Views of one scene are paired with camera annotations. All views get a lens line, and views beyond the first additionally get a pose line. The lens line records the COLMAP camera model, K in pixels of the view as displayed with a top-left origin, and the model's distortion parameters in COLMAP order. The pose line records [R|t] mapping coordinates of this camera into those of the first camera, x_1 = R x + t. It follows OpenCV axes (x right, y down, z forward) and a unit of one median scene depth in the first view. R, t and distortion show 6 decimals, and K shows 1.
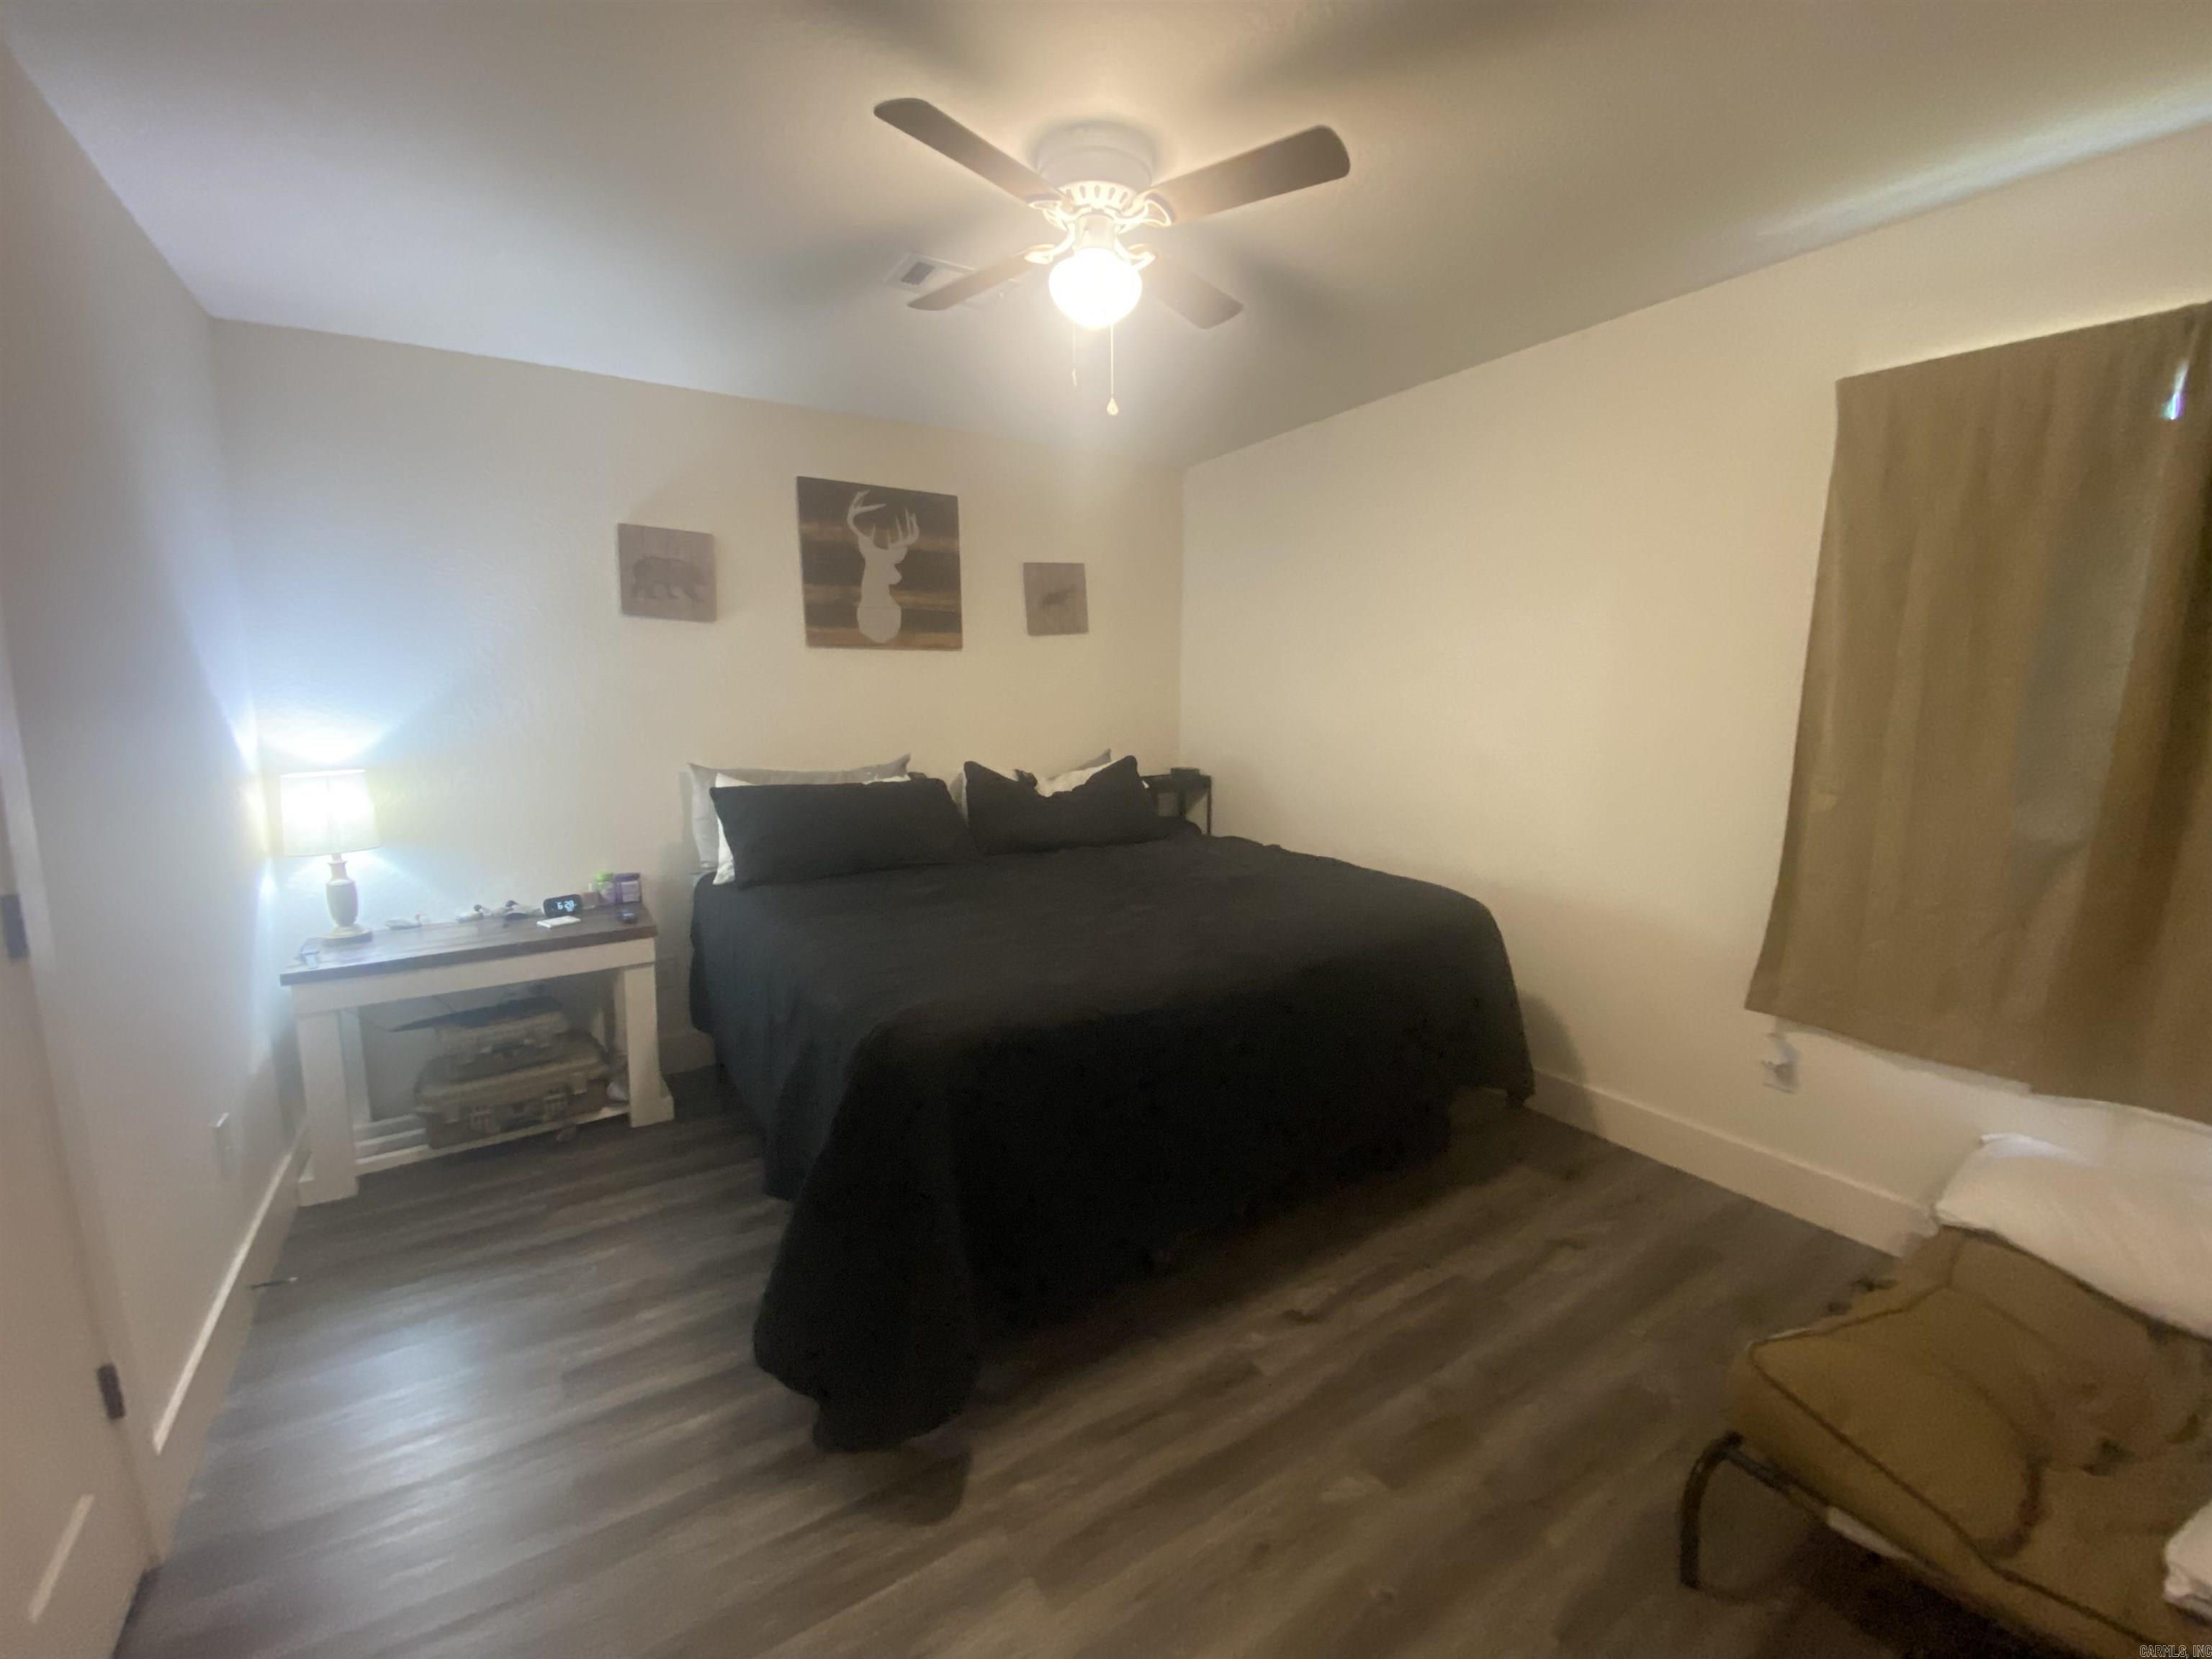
lens RADIAL K [[903.3, 0, 1111.3], [0, 903.3, 832.6], [0, 0, 1]] dist [0.022859, -0.020522]
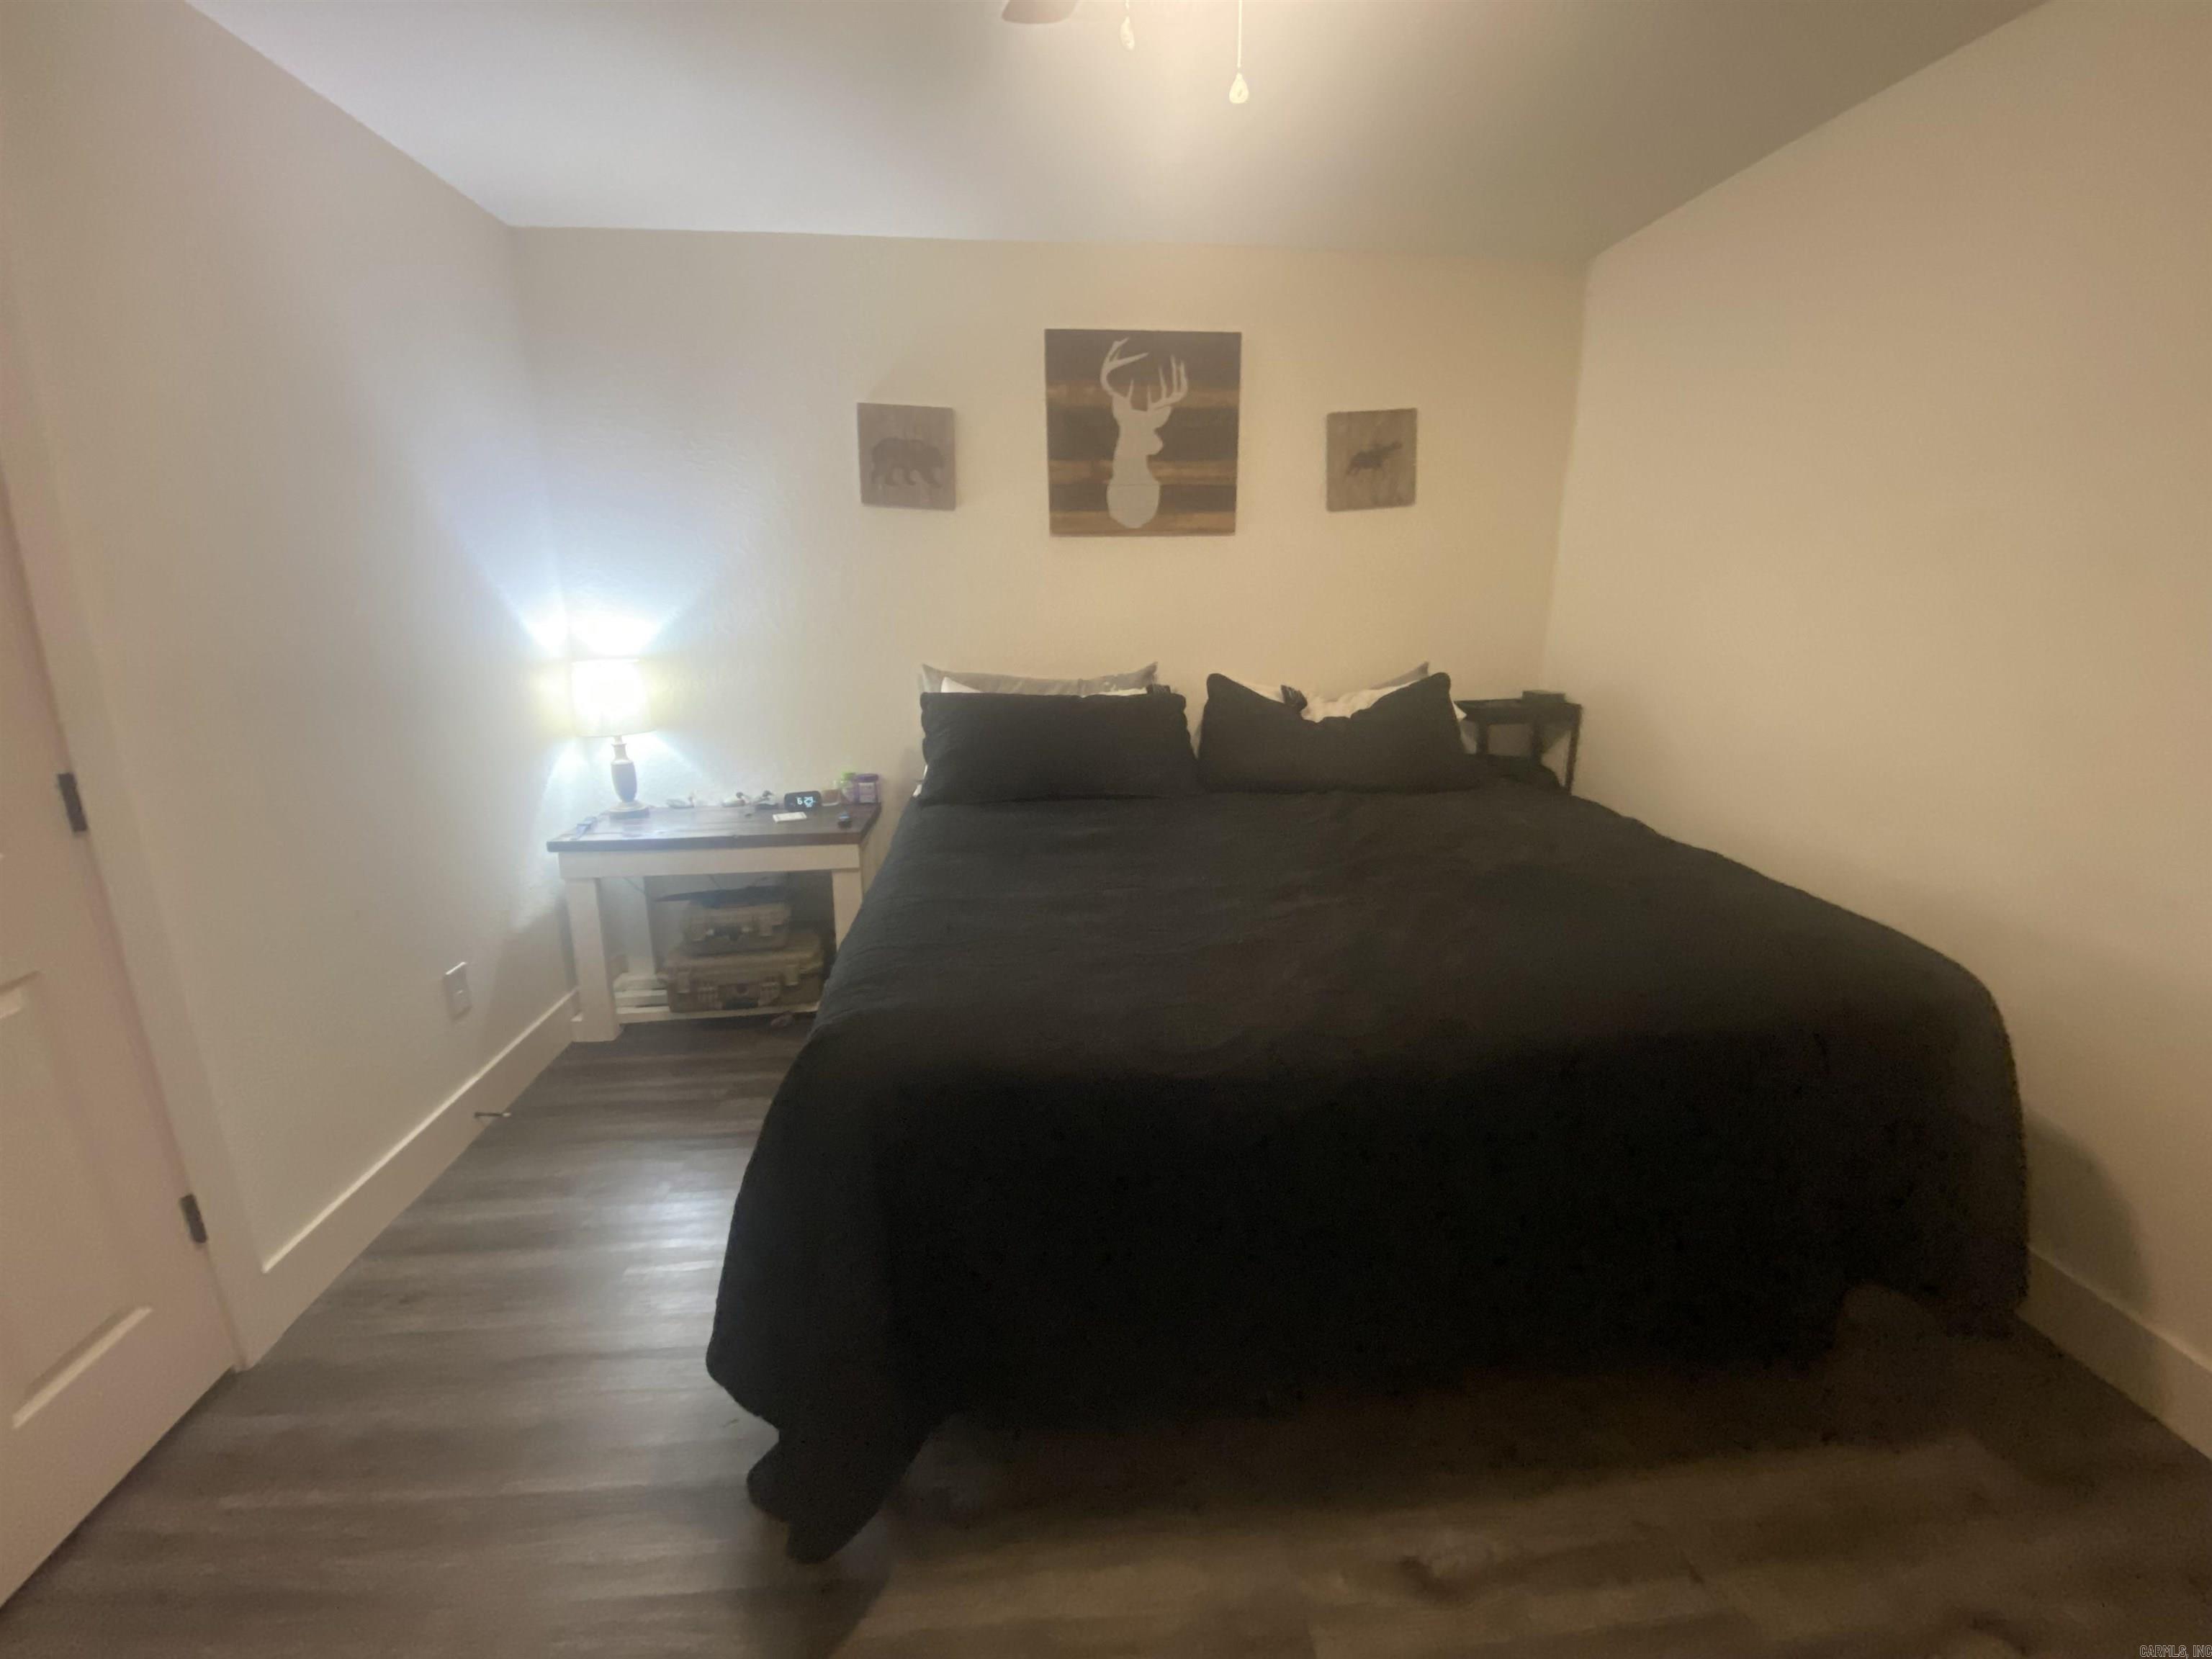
lens RADIAL K [[903.3, 0, 1100.7], [0, 903.3, 833.5], [0, 0, 1]] dist [0.022859, -0.020522]
pose [[0.886054, 0.120758, -0.447578, 0.142903], [-0.071204, 0.989471, 0.126003, -0.033300], [0.458081, -0.079776, 0.885323, 0.228802]]
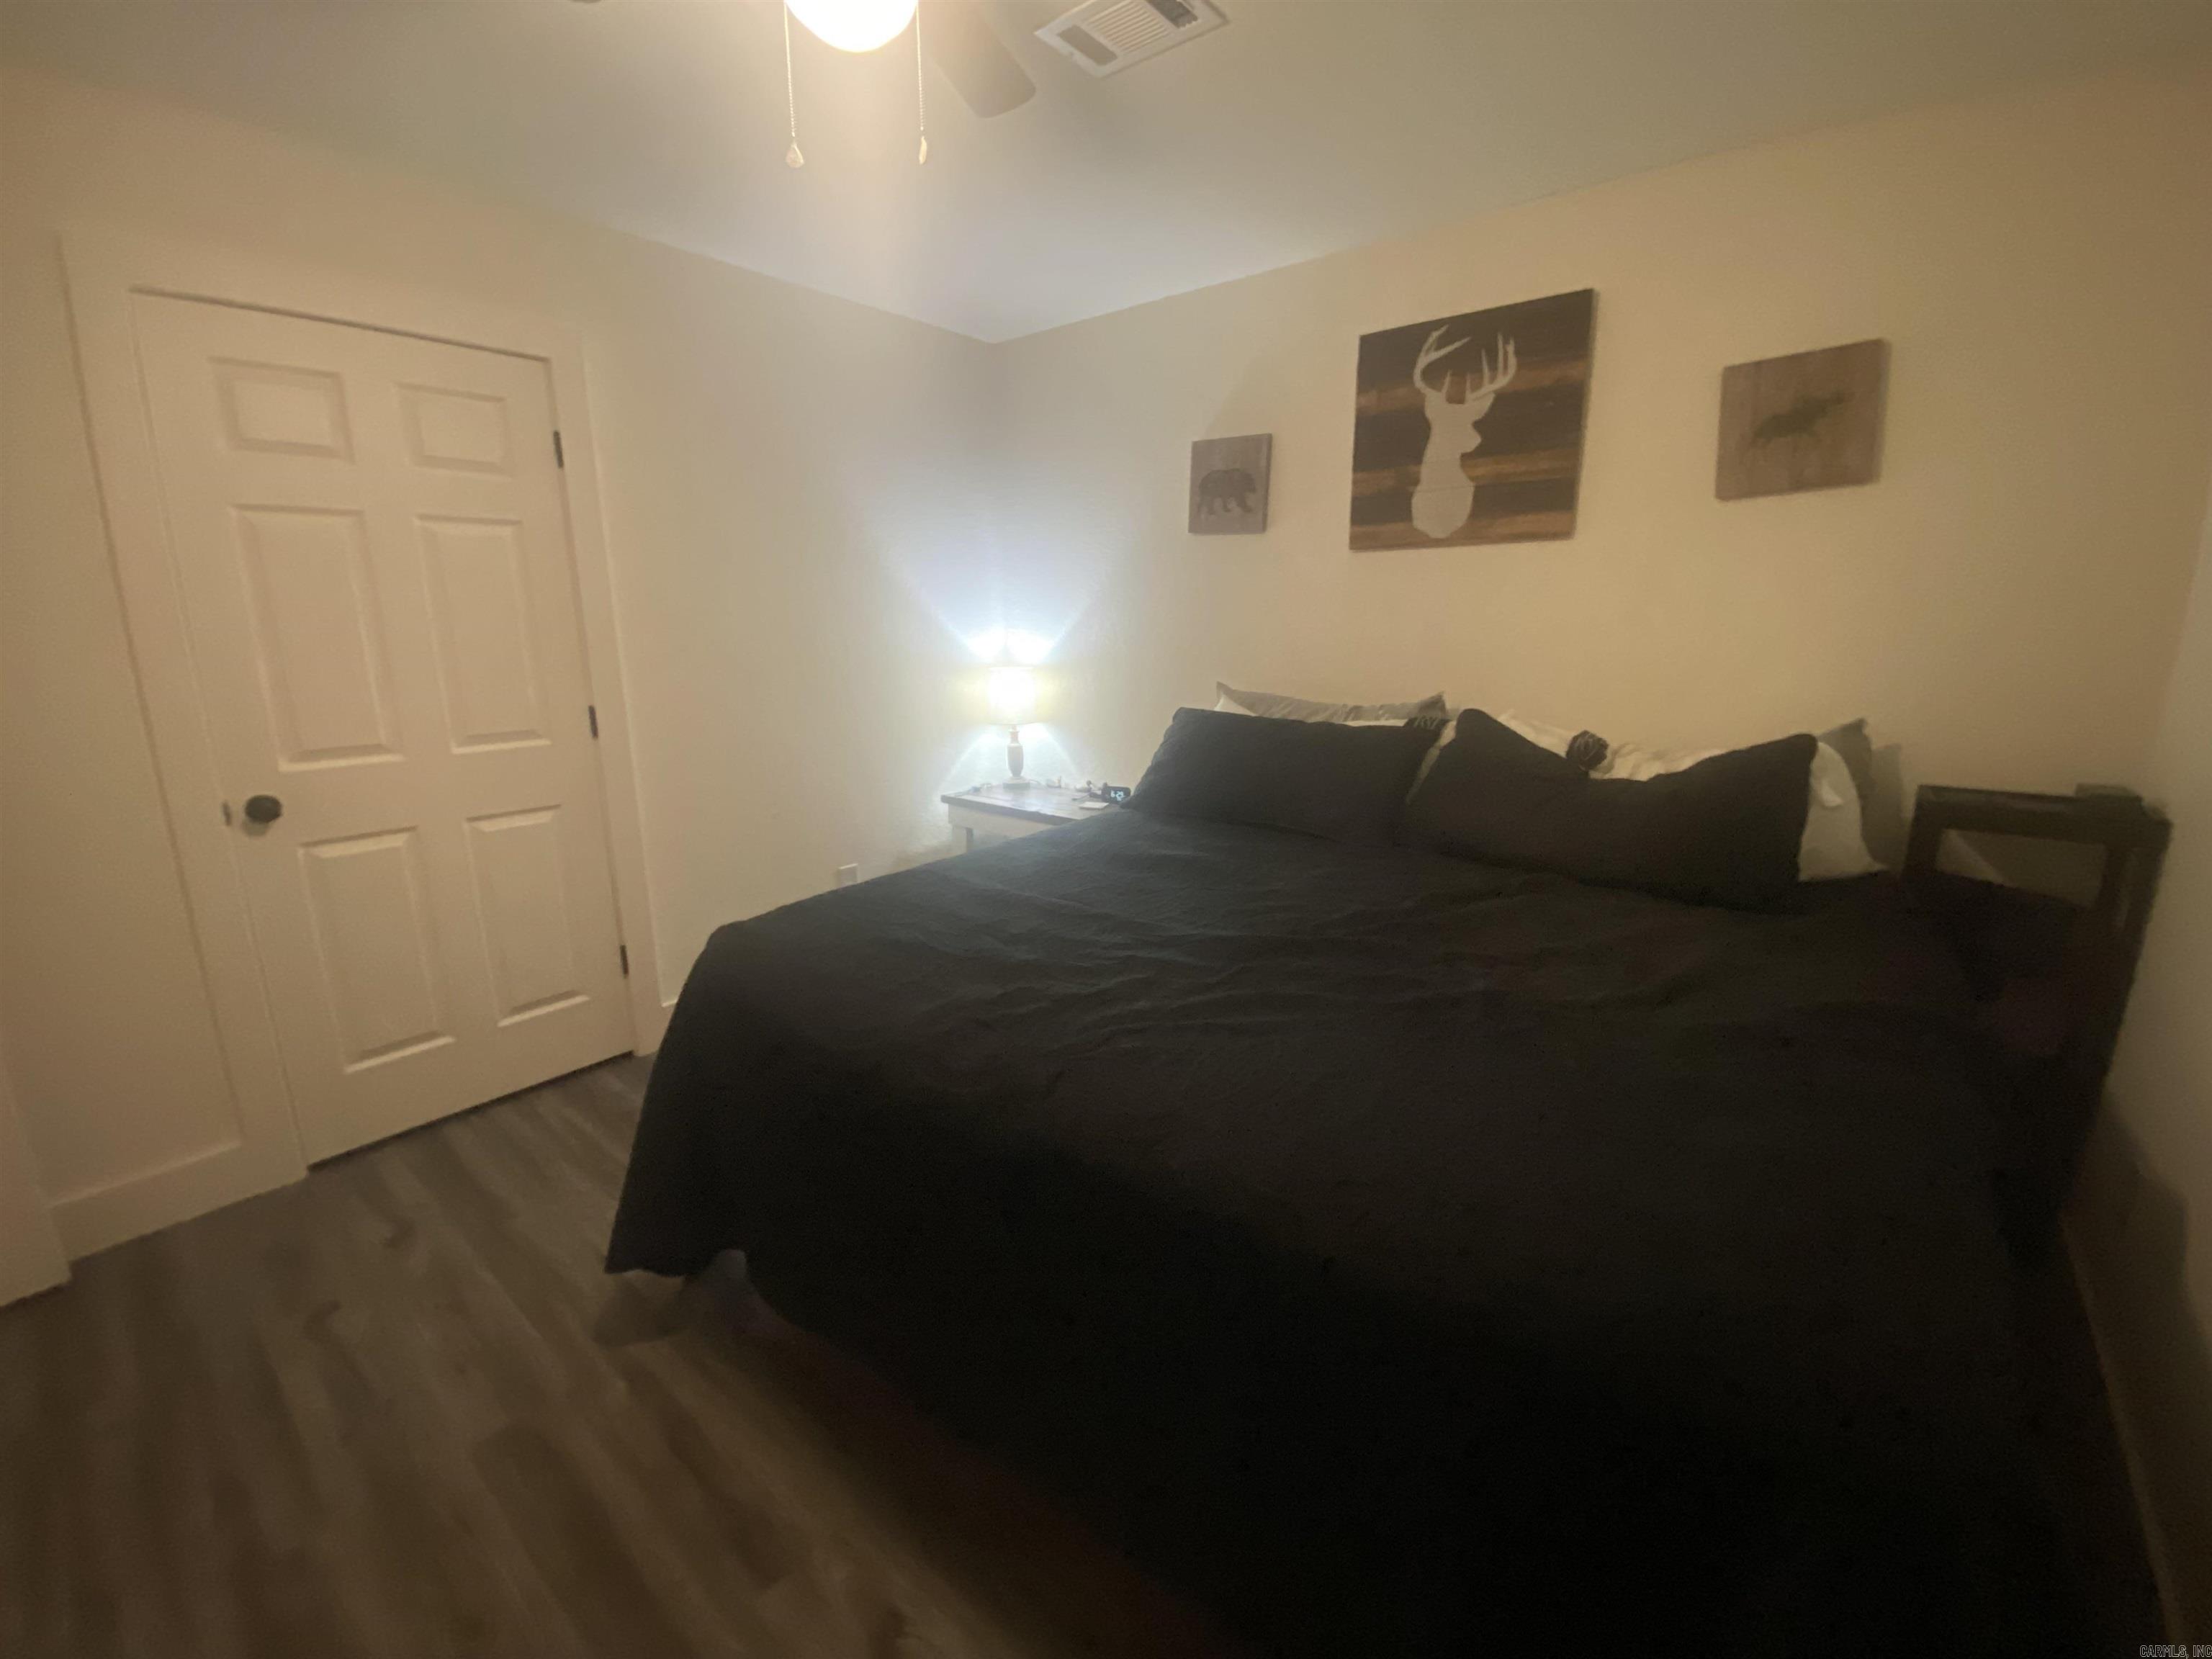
lens RADIAL K [[903.3, 0, 1107.9], [0, 903.3, 830.4], [0, 0, 1]] dist [0.022859, -0.020522]
pose [[0.297486, 0.226134, -0.927559, 0.440328], [-0.143496, 0.971098, 0.190727, -0.087195], [0.943881, 0.076363, 0.321337, 0.565711]]
